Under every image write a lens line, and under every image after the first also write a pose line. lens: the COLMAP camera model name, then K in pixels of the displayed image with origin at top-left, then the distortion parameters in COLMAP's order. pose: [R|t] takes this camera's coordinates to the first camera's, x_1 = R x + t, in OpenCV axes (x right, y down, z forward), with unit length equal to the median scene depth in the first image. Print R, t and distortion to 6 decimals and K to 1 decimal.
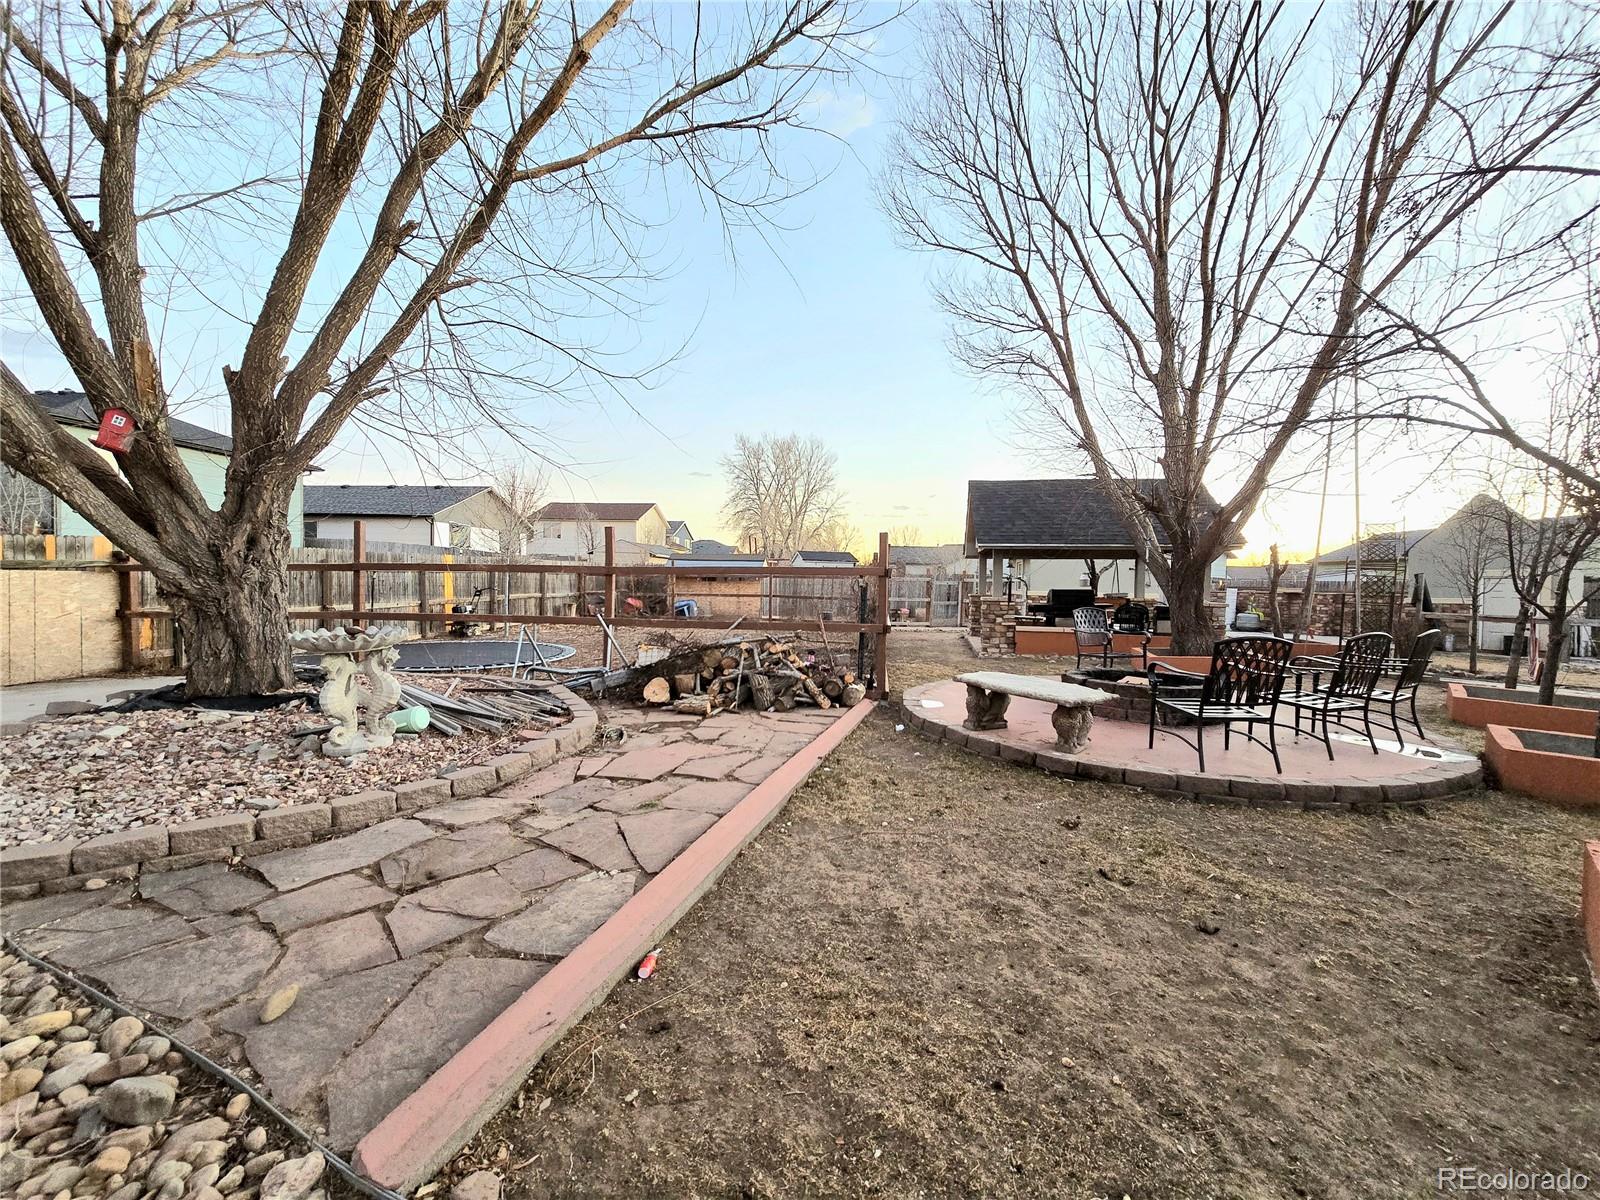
lens RADIAL K [[653.0, 0, 801.3], [0, 653.0, 599.6], [0, 0, 1]] dist [-0.005453, 0.002039]
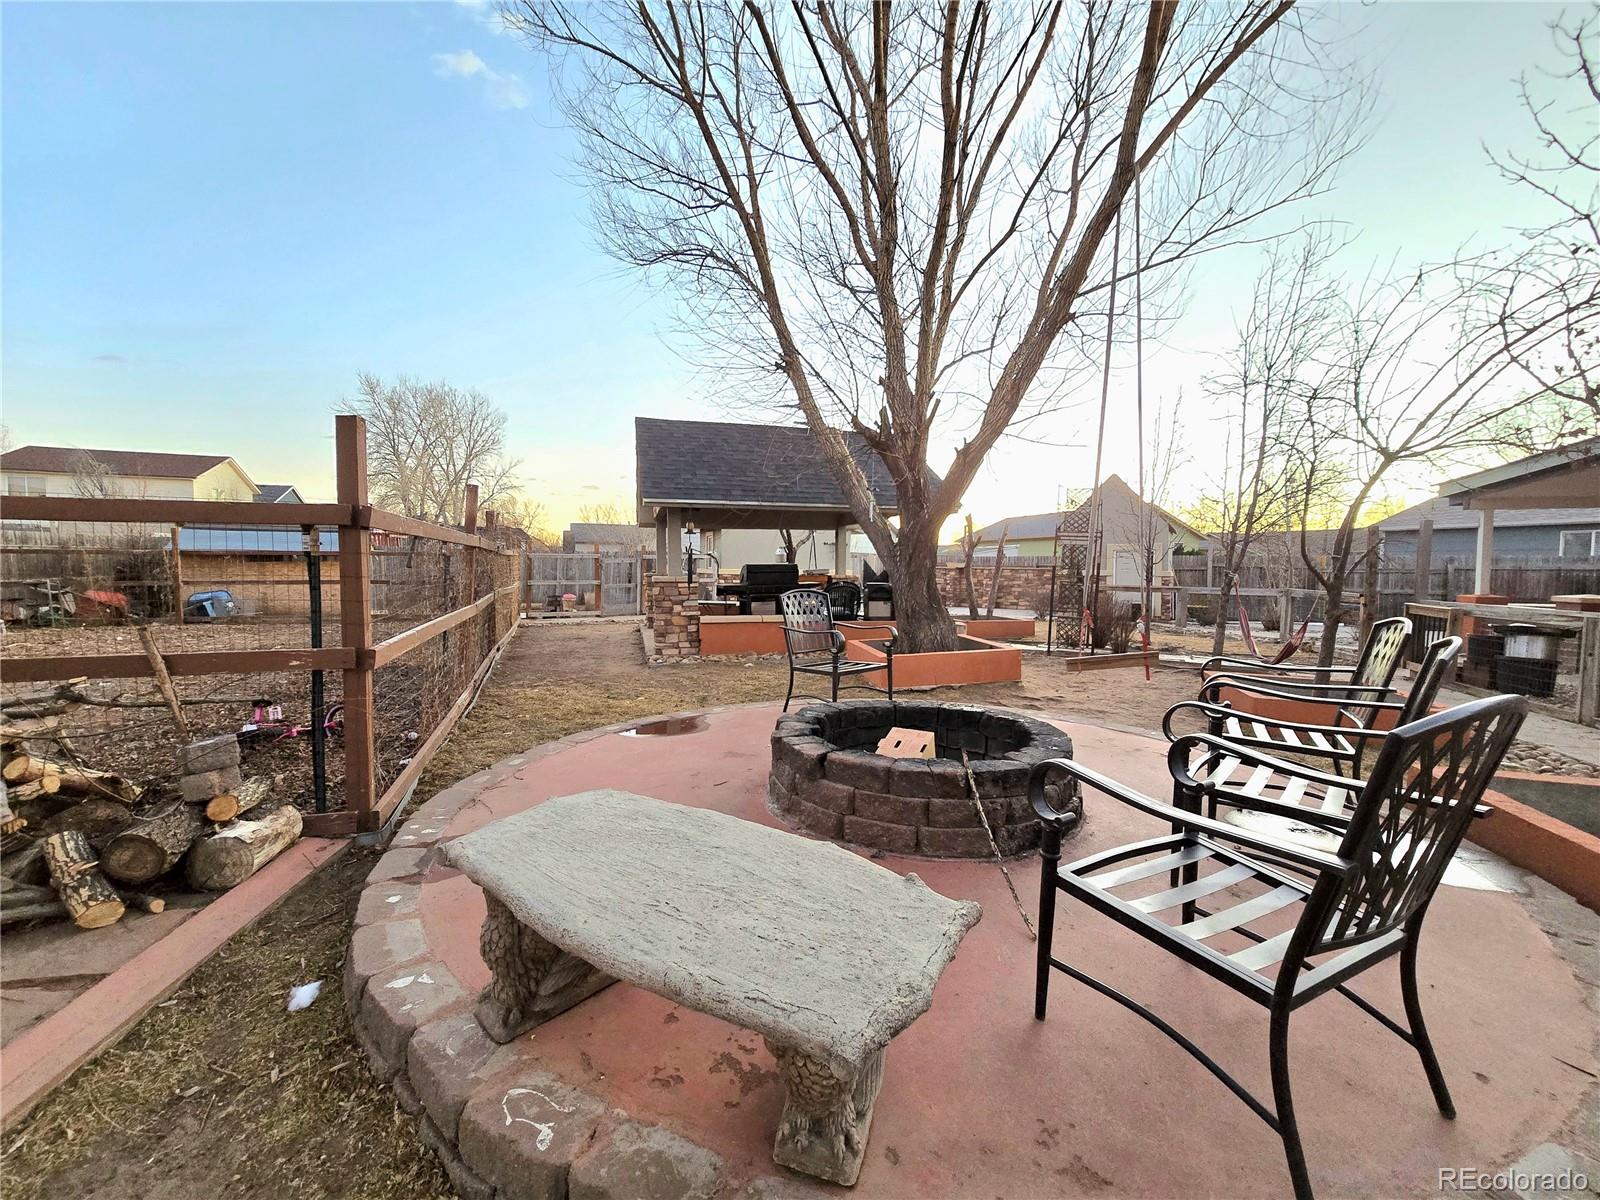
lens RADIAL K [[653.0, 0, 801.8], [0, 653.0, 601.3], [0, 0, 1]] dist [-0.005453, 0.002039]
pose [[0.898881, -0.033747, 0.436892, 0.223388], [0.020283, 0.999166, 0.035447, 0.001749], [-0.437723, -0.023001, 0.898815, 0.587690]]
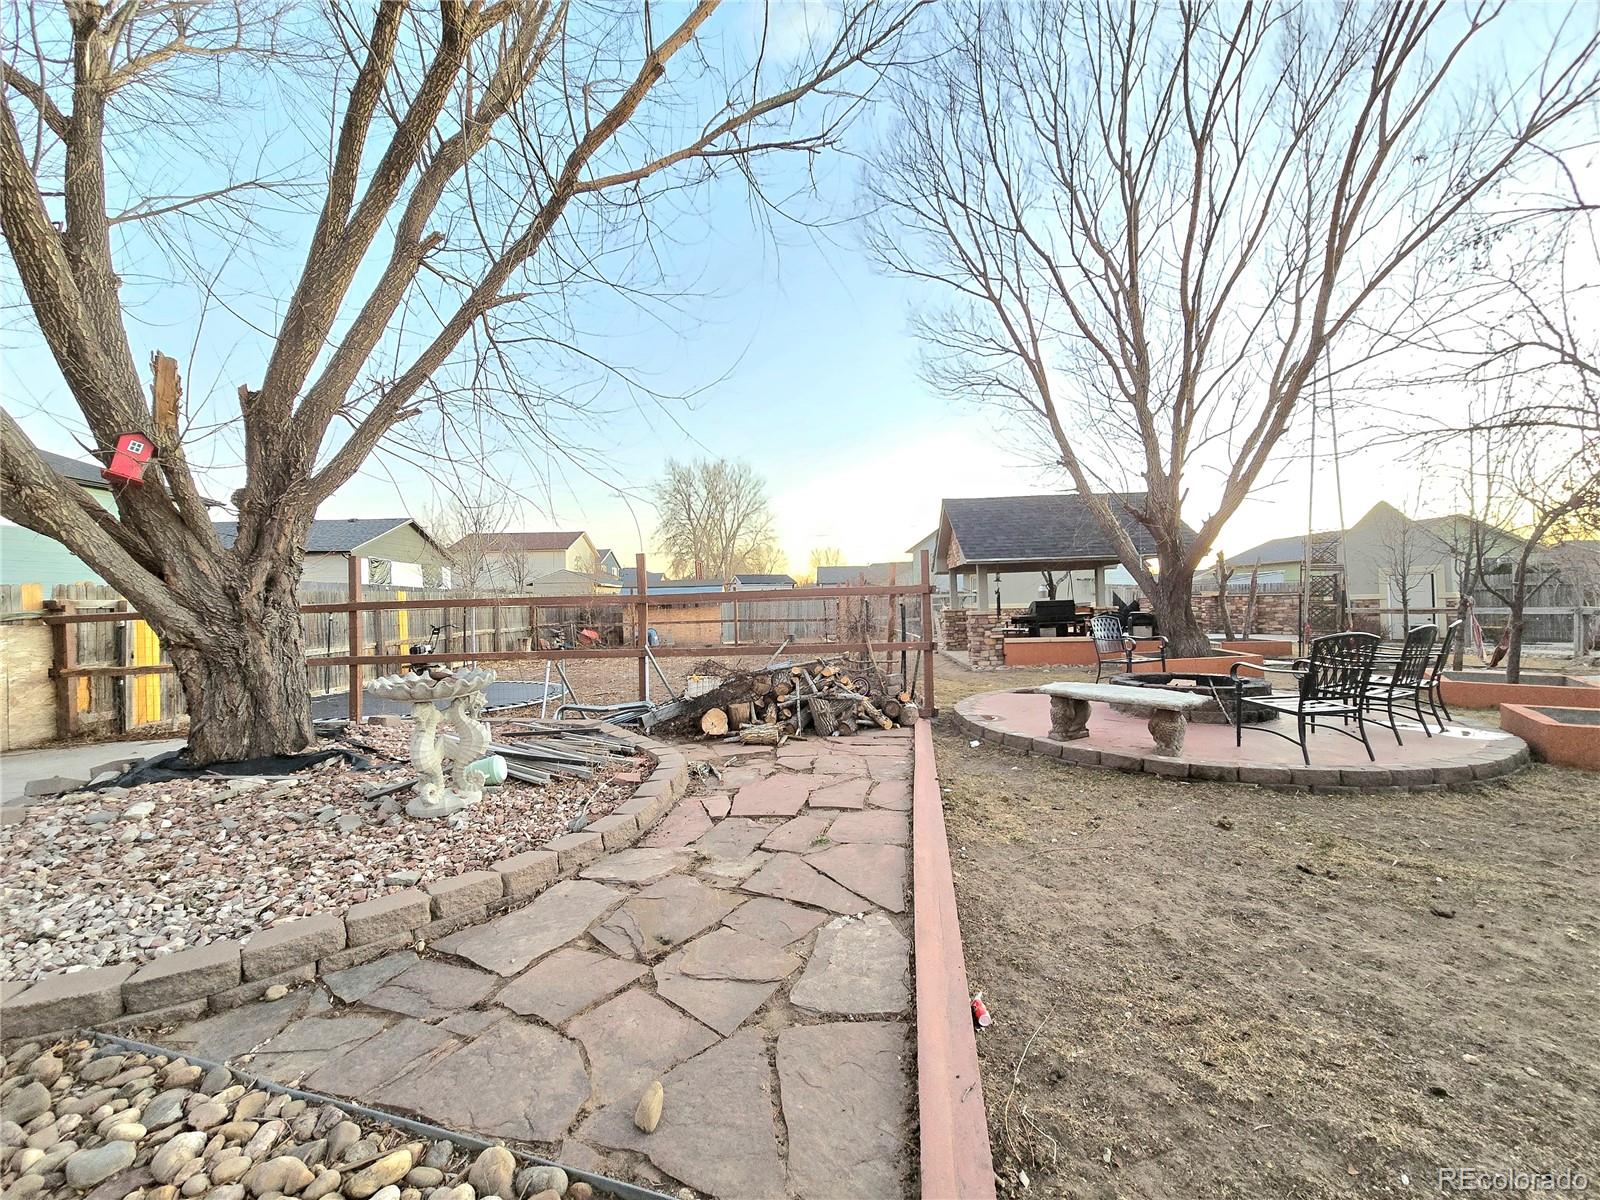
lens RADIAL K [[653.0, 0, 802.1], [0, 653.0, 601.1], [0, 0, 1]] dist [-0.005453, 0.002039]
pose [[0.991761, -0.041542, 0.121180, -0.212218], [0.045475, 0.998519, -0.029874, -0.003333], [-0.119759, 0.035139, 0.992181, 0.031271]]
